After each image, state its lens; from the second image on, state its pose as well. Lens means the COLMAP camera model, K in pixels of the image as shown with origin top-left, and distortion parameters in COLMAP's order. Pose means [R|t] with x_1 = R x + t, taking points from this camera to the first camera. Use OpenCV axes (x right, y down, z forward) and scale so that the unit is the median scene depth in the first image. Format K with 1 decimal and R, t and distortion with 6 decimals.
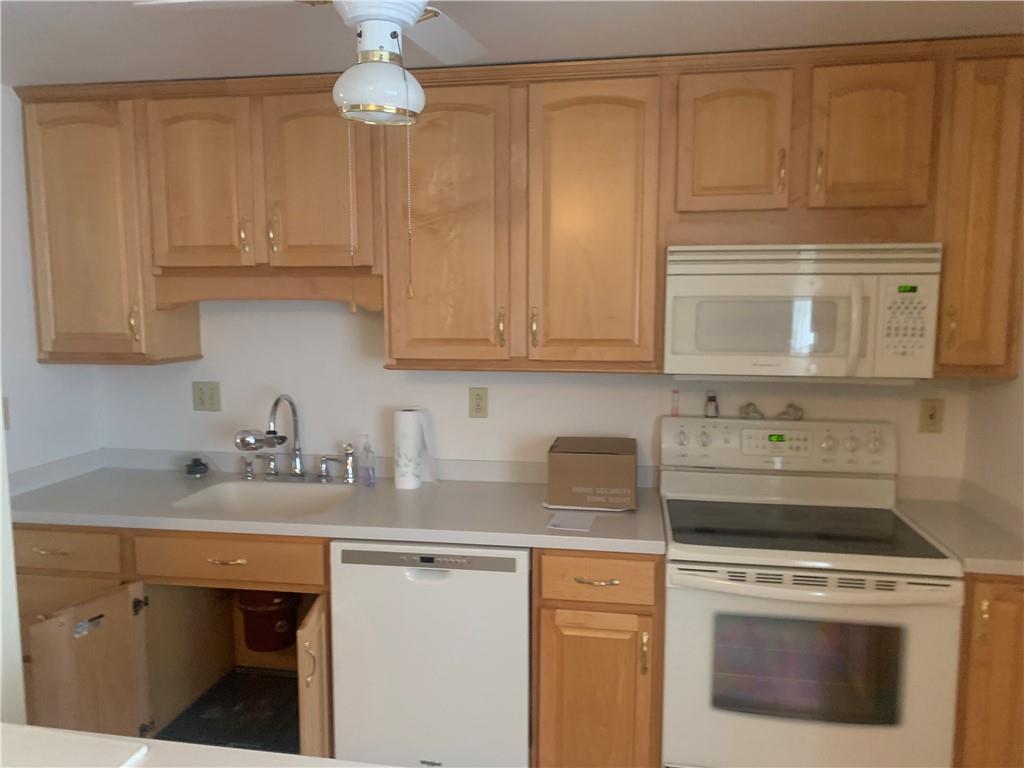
lens RADIAL K [[776.1, 0, 512.0], [0, 776.1, 381.8], [0, 0, 1]] dist [0.027186, -0.057975]
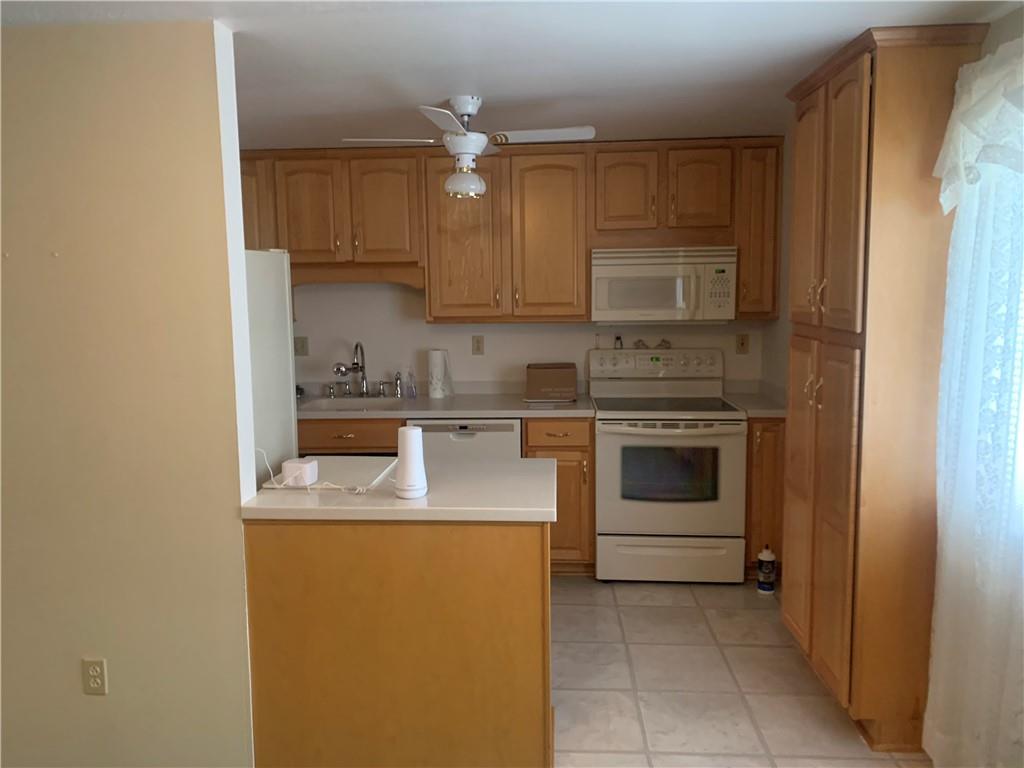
lens RADIAL K [[776.1, 0, 509.2], [0, 776.1, 381.1], [0, 0, 1]] dist [0.027186, -0.057975]
pose [[0.993891, -0.027280, 0.106939, -0.177721], [0.025325, 0.999487, 0.019599, 0.084168], [-0.107419, -0.016771, 0.994072, -0.718106]]
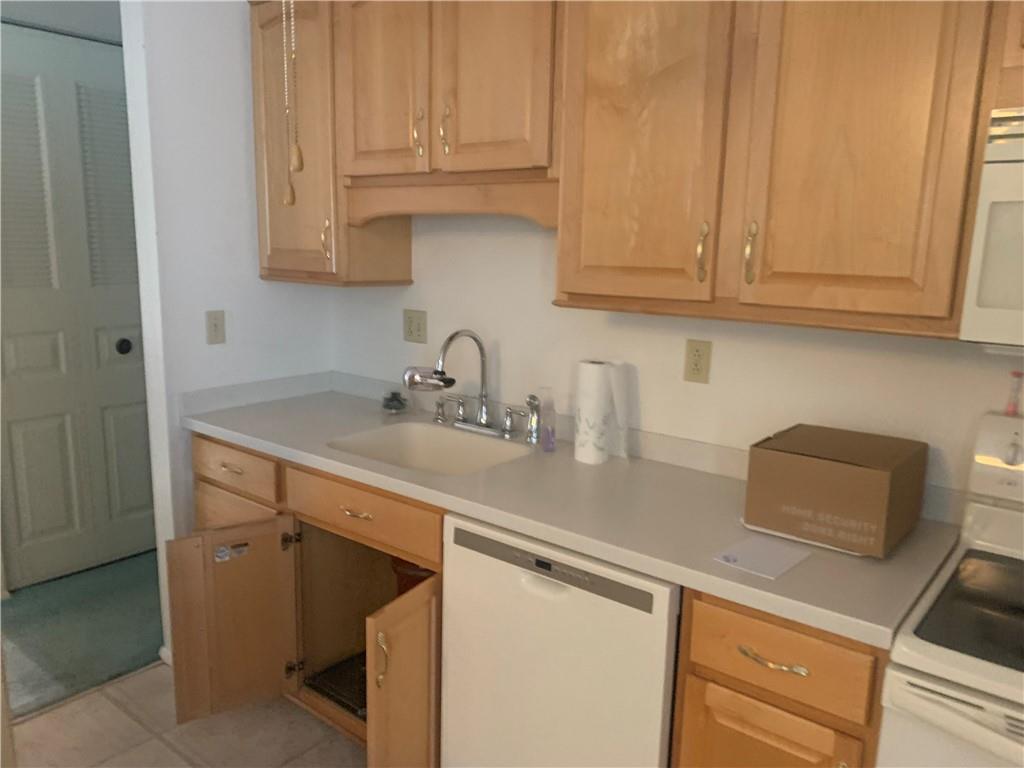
lens RADIAL K [[776.1, 0, 502.4], [0, 776.1, 390.3], [0, 0, 1]] dist [0.027186, -0.057975]
pose [[0.861041, 0.114444, -0.495491, 0.188259], [-0.074862, 0.992258, 0.099091, -0.005047], [0.502995, -0.048229, 0.862943, 0.327253]]
